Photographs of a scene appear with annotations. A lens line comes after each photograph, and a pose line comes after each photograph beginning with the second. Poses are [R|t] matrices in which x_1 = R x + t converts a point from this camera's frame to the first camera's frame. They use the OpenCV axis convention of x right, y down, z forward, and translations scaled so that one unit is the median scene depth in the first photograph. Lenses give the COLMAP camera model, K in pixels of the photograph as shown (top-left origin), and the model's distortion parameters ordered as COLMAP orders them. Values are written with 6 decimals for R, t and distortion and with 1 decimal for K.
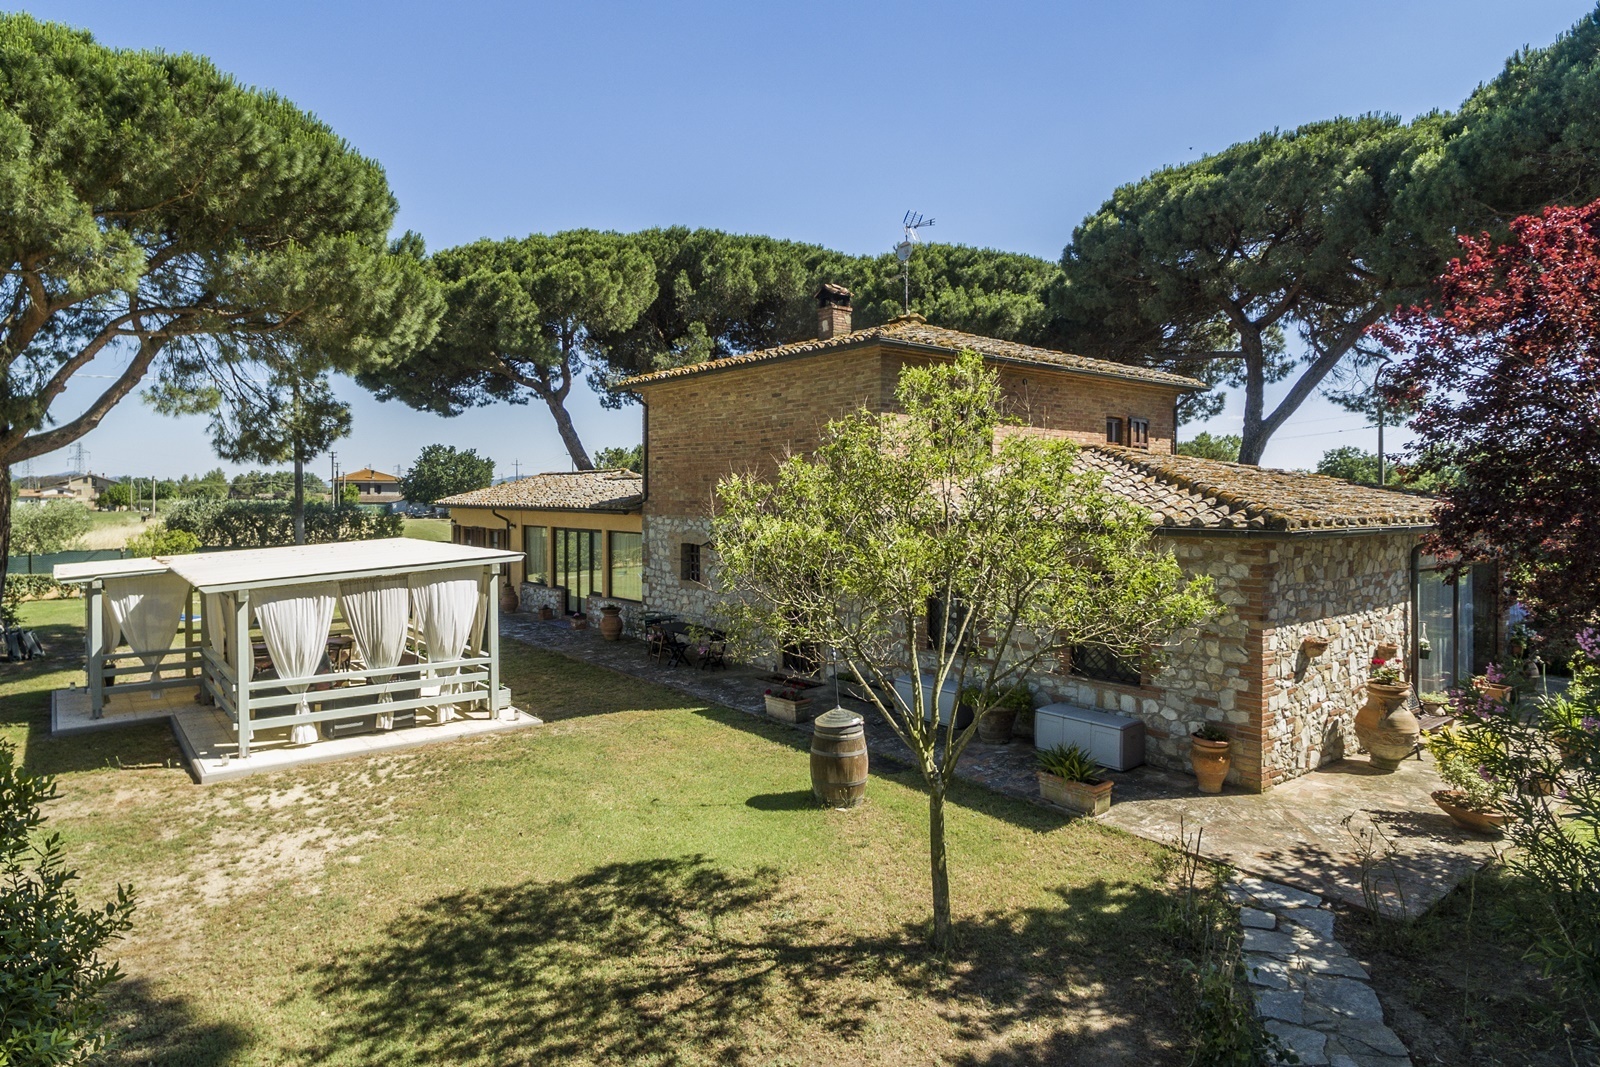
lens RADIAL K [[928.2, 0, 798.0], [0, 928.2, 487.8], [0, 0, 1]] dist [-0.002462, -0.000522]
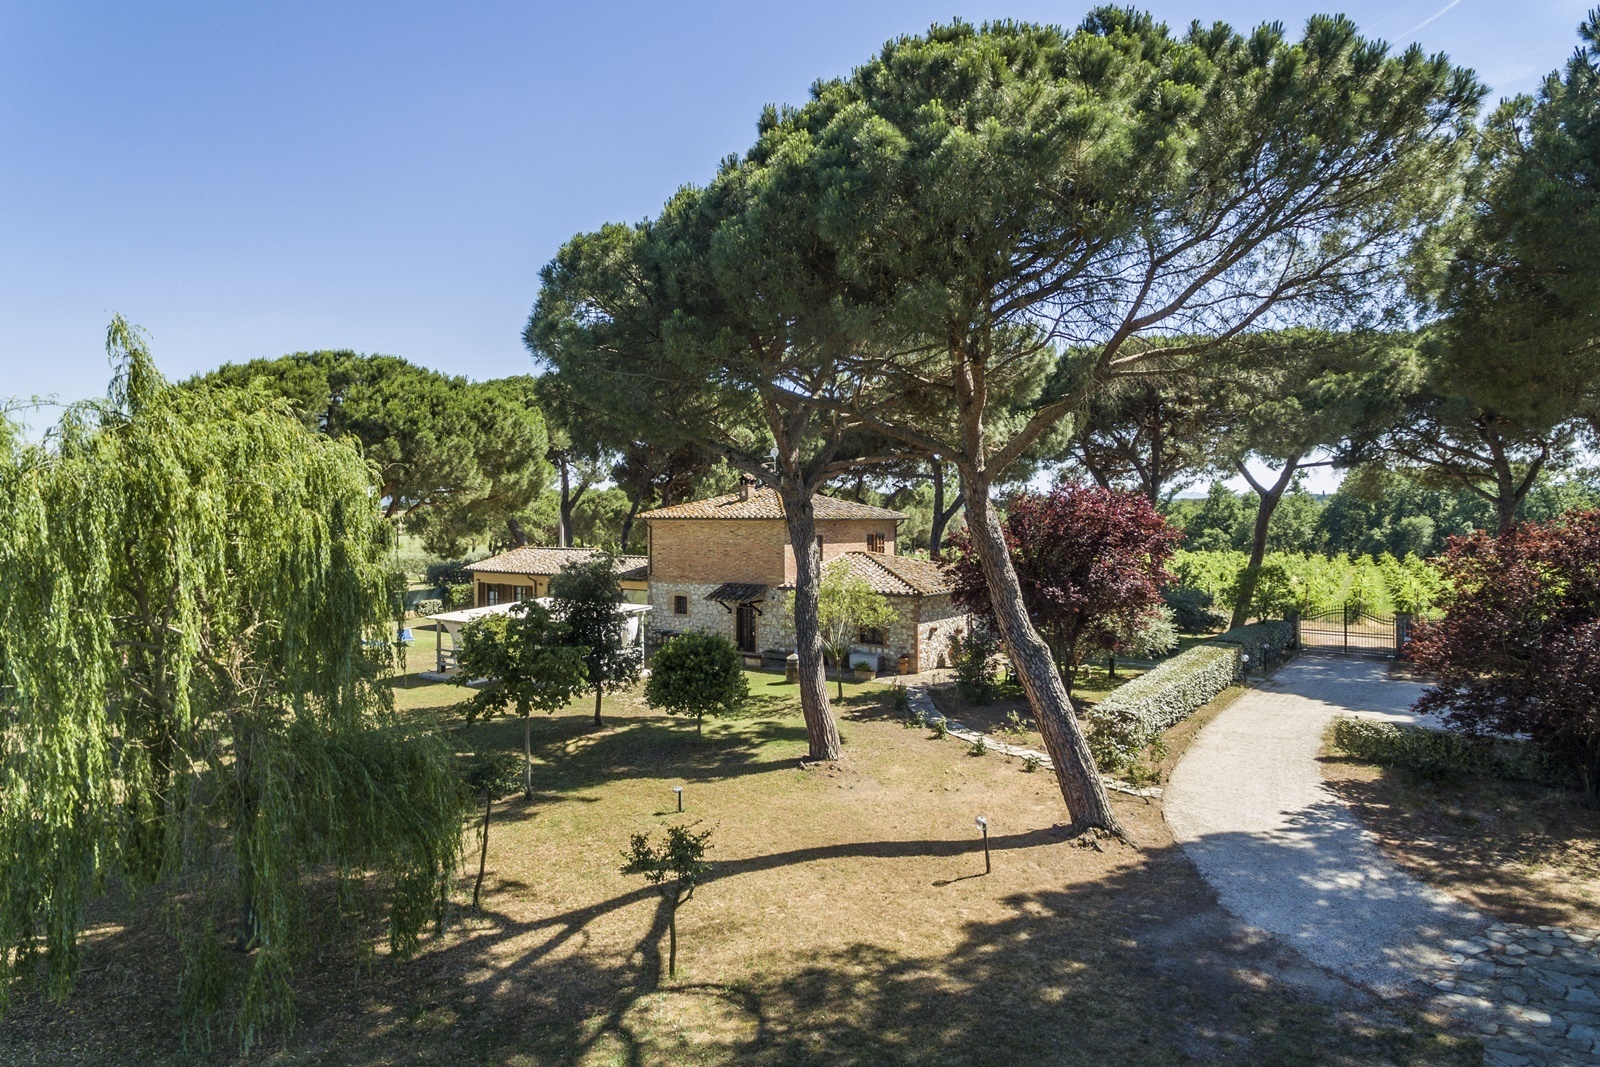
lens RADIAL K [[928.2, 0, 798.0], [0, 928.2, 487.8], [0, 0, 1]] dist [-0.002462, -0.000522]
pose [[0.963483, 0.002818, 0.267756, -0.762239], [0.002453, 0.999810, -0.019350, -0.258791], [-0.267760, 0.019300, 0.963292, -1.988462]]
